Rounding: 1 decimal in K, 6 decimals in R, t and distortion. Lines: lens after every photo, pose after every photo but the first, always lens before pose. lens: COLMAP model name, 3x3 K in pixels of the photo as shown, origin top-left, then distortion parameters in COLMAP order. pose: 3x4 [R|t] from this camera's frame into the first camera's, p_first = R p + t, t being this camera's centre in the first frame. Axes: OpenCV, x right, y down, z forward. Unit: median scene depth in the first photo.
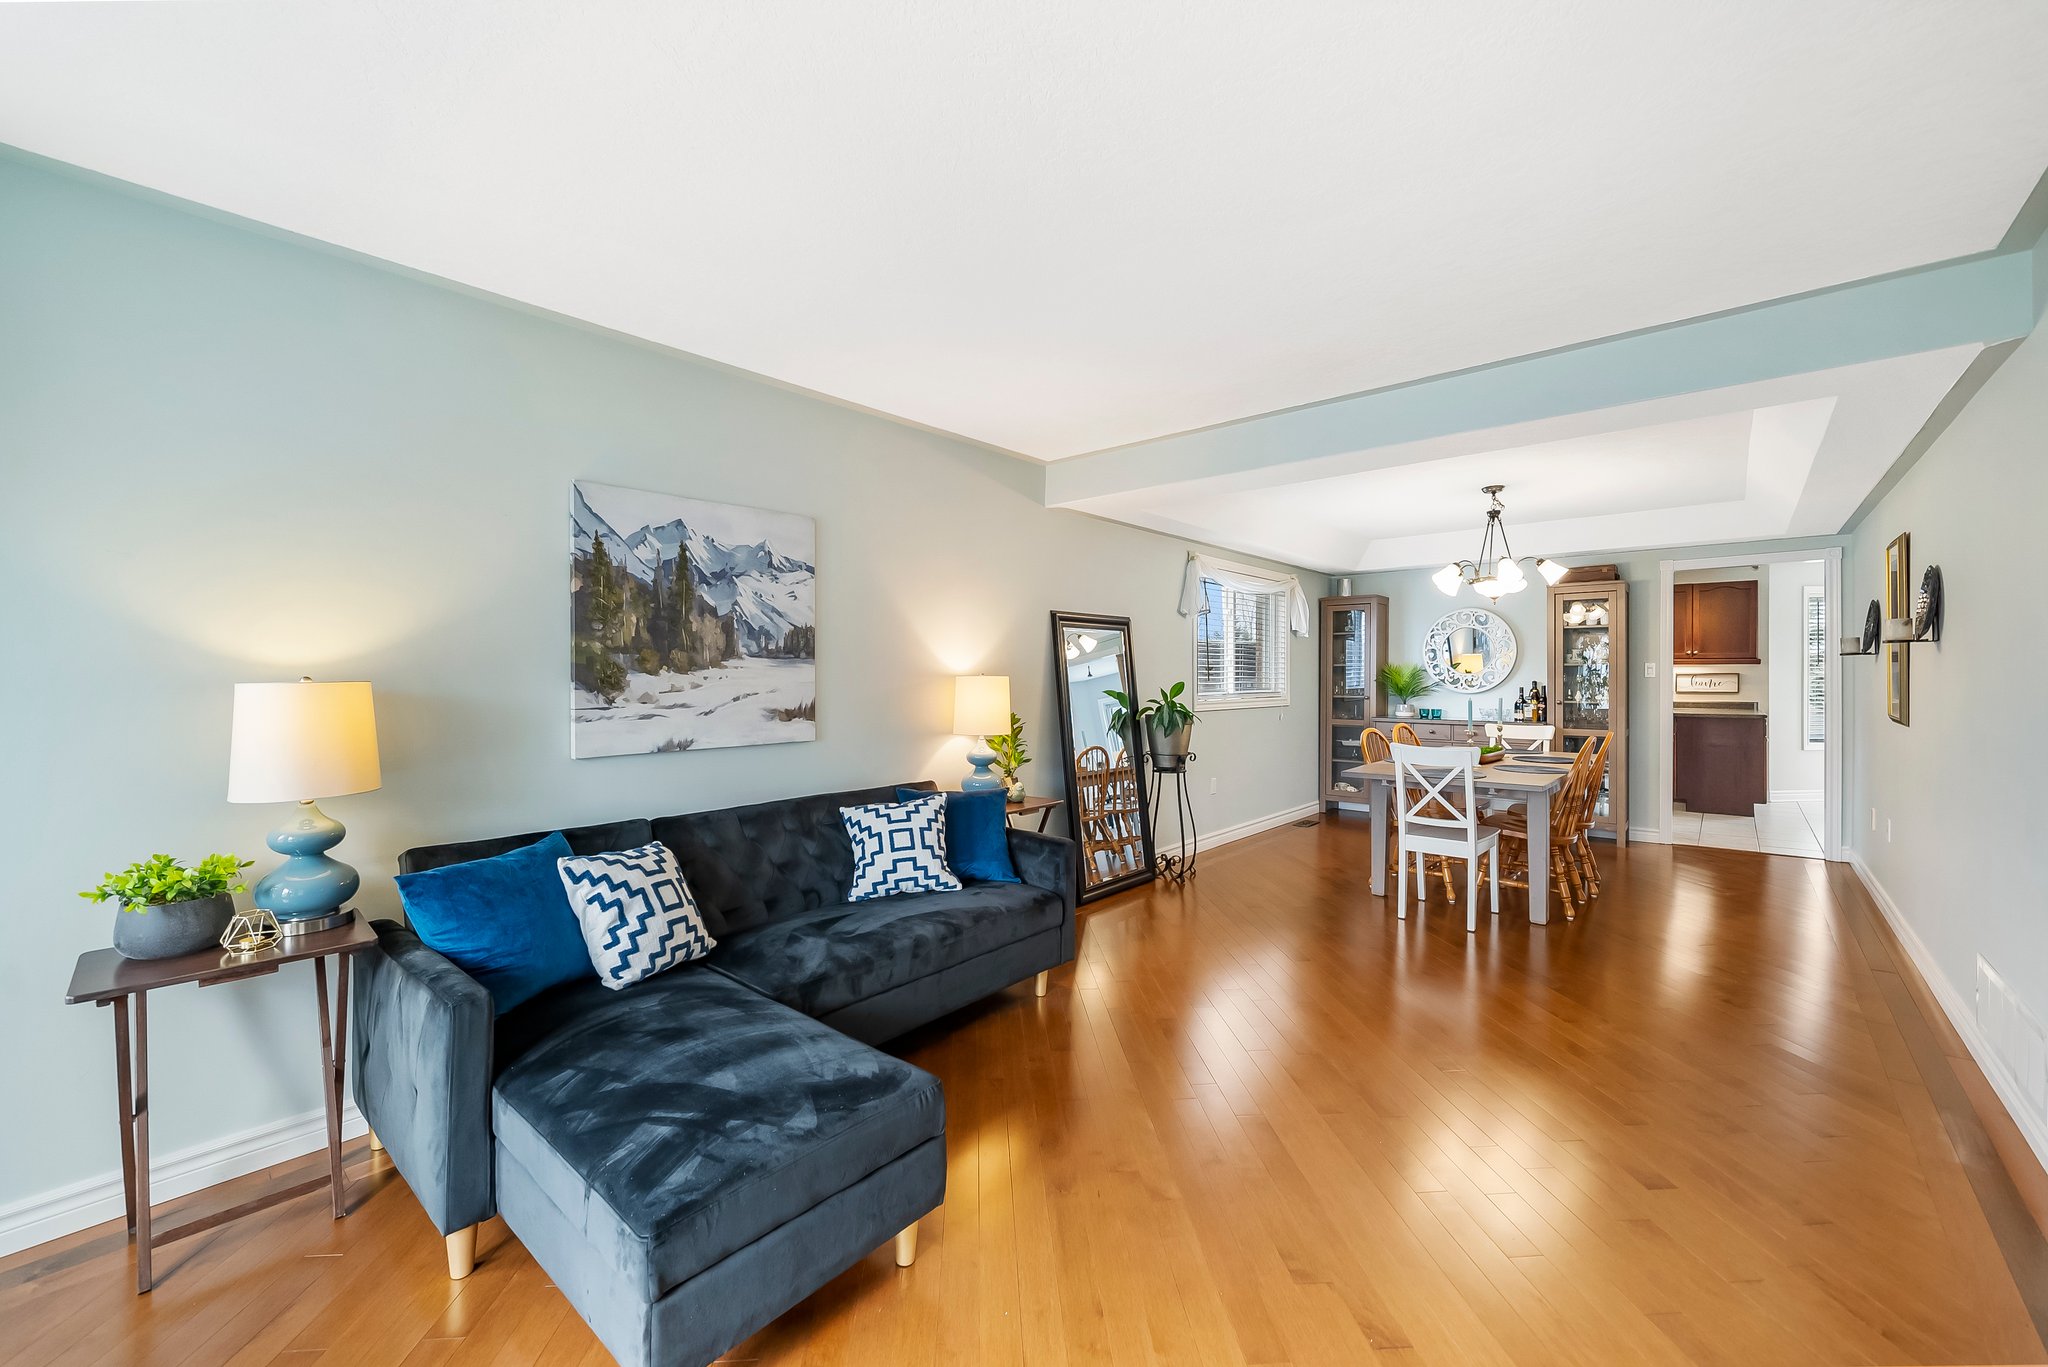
lens RADIAL K [[803.8, 0, 1017.7], [0, 803.8, 675.4], [0, 0, 1]] dist [0.003640, -0.000412]
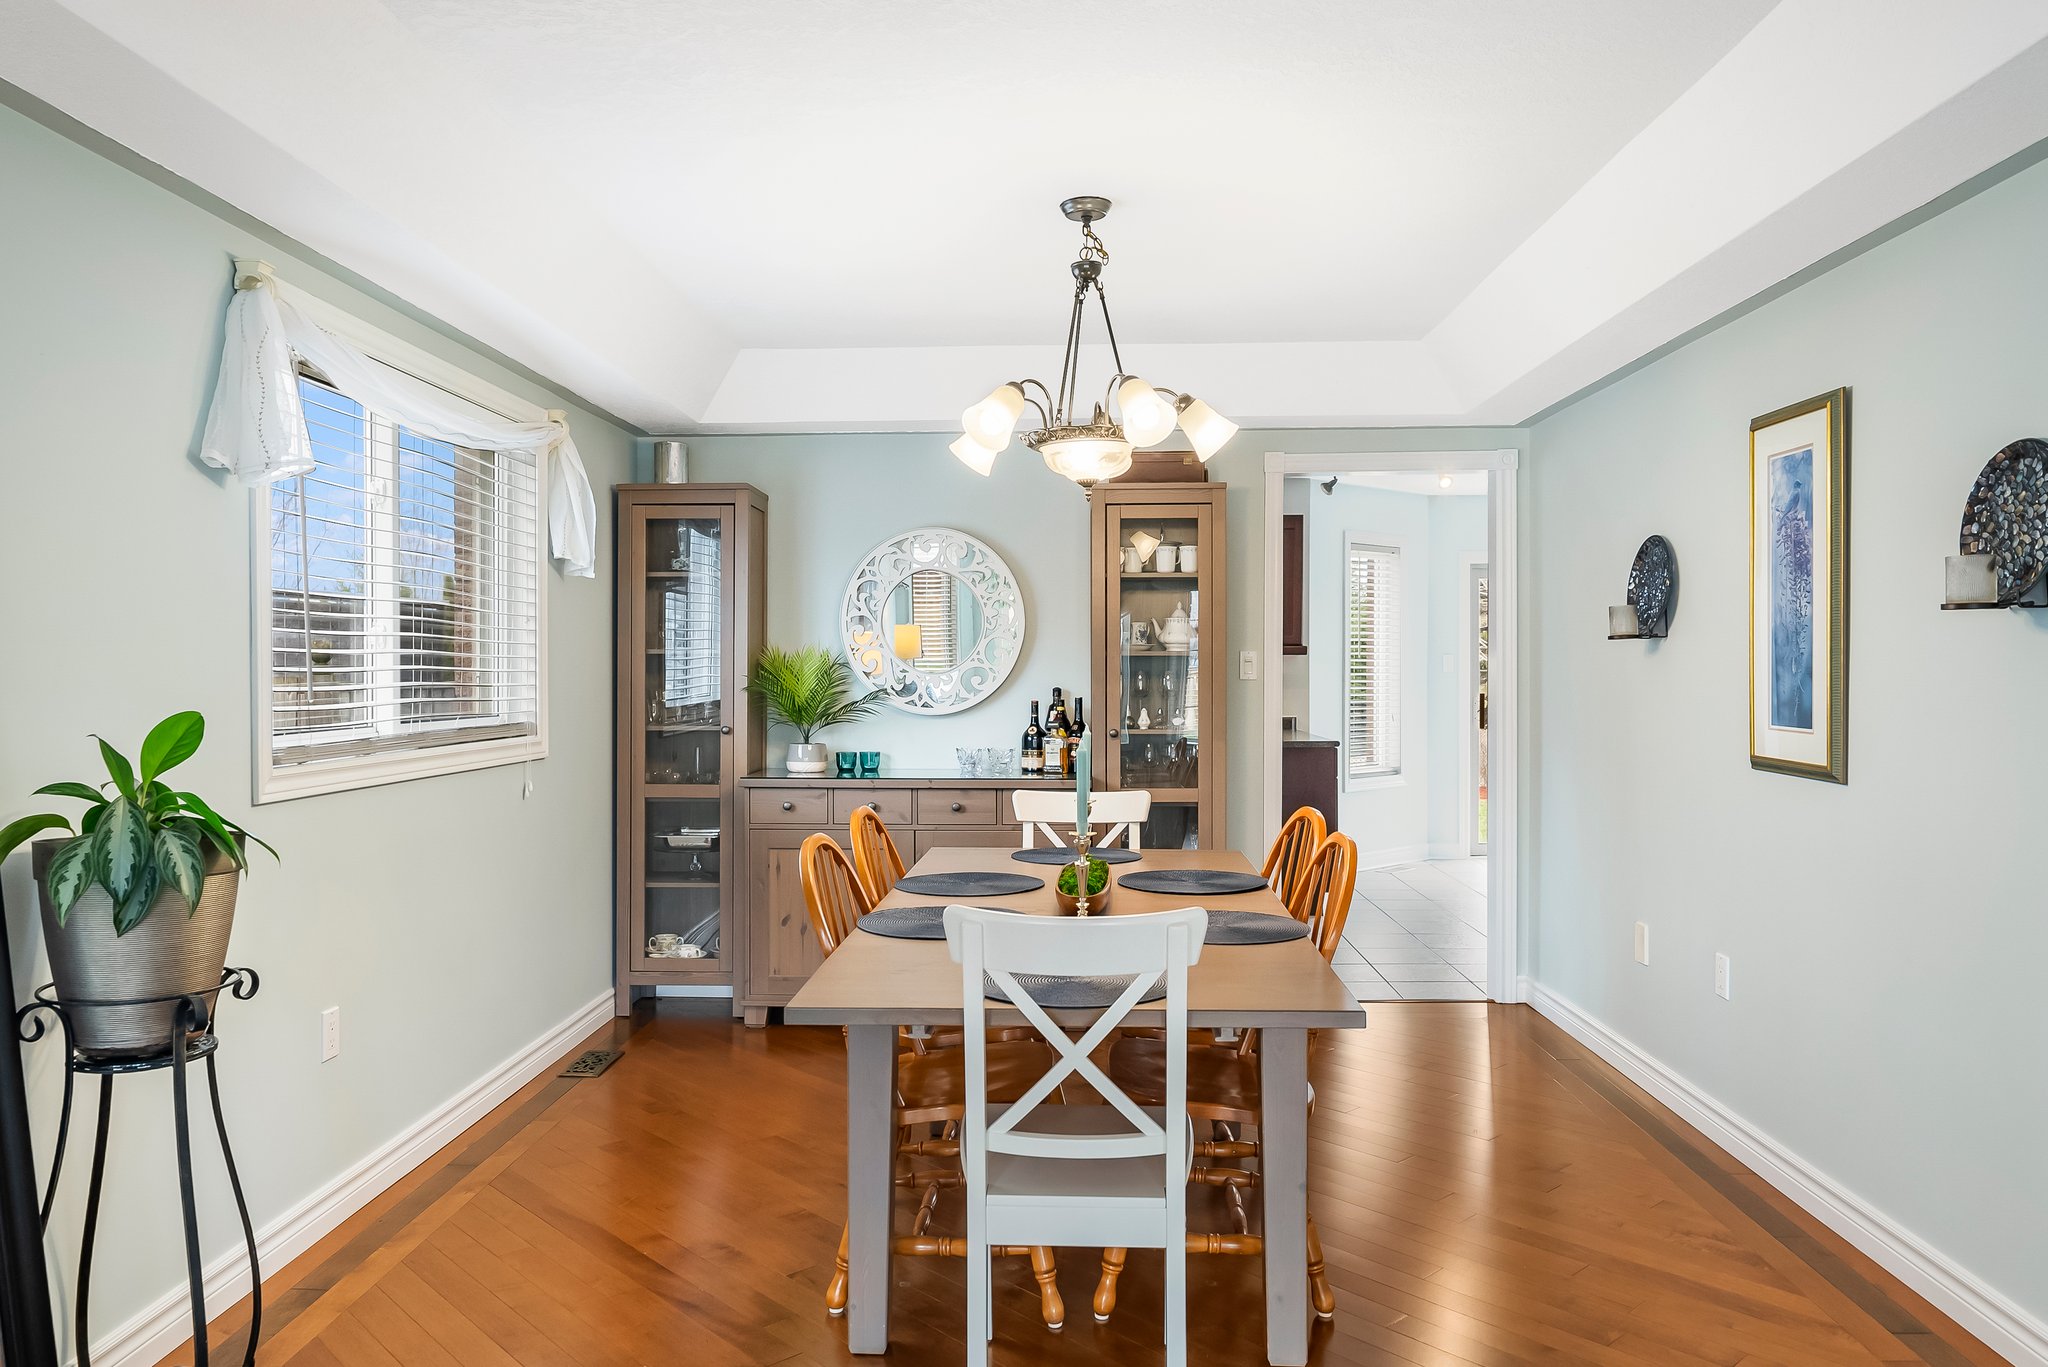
lens RADIAL K [[1448.4, 0, 1015.7], [0, 1448.4, 683.8], [0, 0, 1]] dist [0.002930, -0.001783]
pose [[0.778770, -0.006273, 0.627278, 0.097648], [0.000513, 0.999956, 0.009364, -0.004054], [-0.627309, -0.006970, 0.778739, 0.391449]]
